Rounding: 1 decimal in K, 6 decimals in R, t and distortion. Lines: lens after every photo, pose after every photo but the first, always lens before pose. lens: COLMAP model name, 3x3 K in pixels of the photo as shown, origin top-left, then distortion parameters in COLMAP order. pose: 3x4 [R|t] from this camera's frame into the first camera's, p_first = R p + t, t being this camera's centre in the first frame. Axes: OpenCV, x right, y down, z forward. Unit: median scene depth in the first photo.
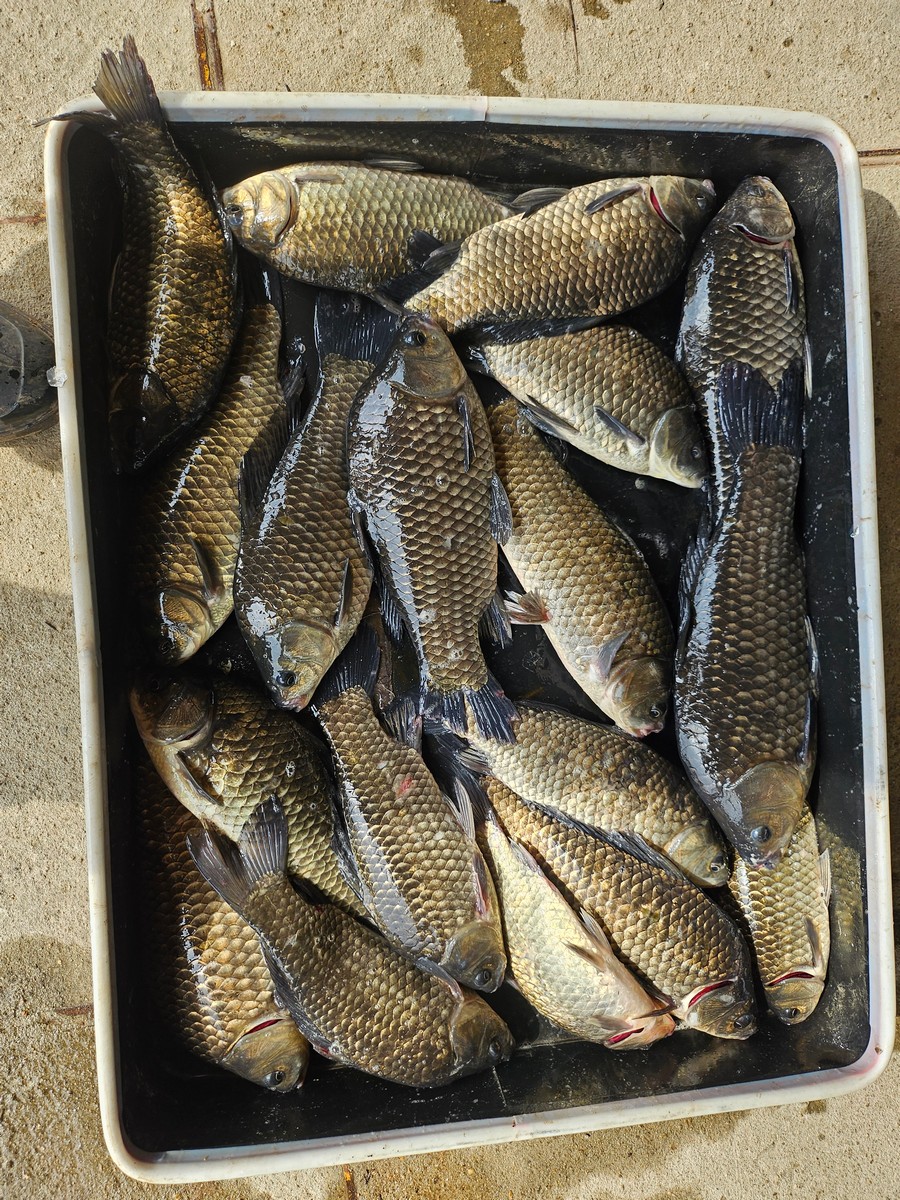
lens RADIAL K [[863.7, 0, 462.4], [0, 863.7, 595.3], [0, 0, 1]] dist [0.040704, -0.048967]
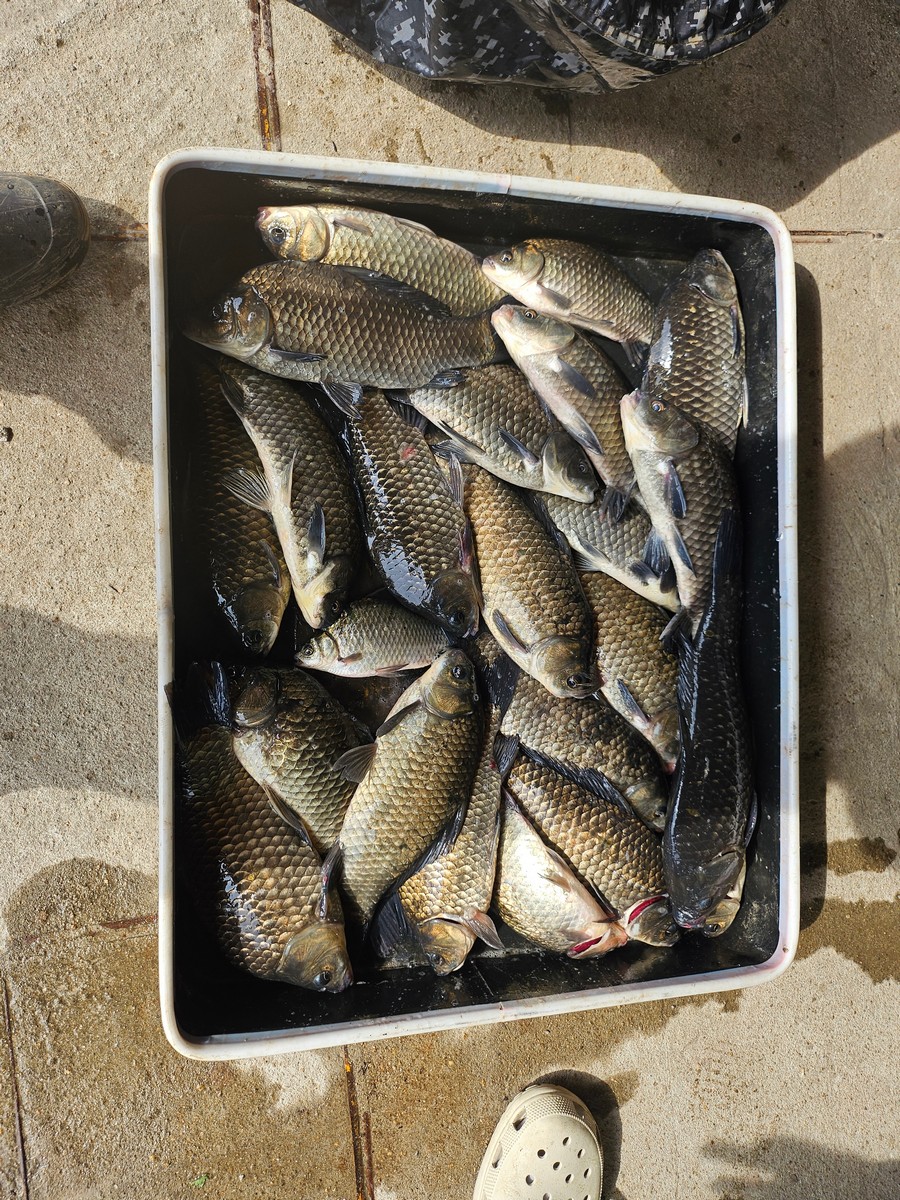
lens RADIAL K [[847.5, 0, 462.9], [0, 847.5, 576.1], [0, 0, 1]] dist [0.038891, -0.045586]
pose [[0.993915, 0.036216, 0.104025, -0.127814], [-0.034811, 0.999277, -0.015291, 0.019374], [-0.104504, 0.011577, 0.994457, -0.175291]]
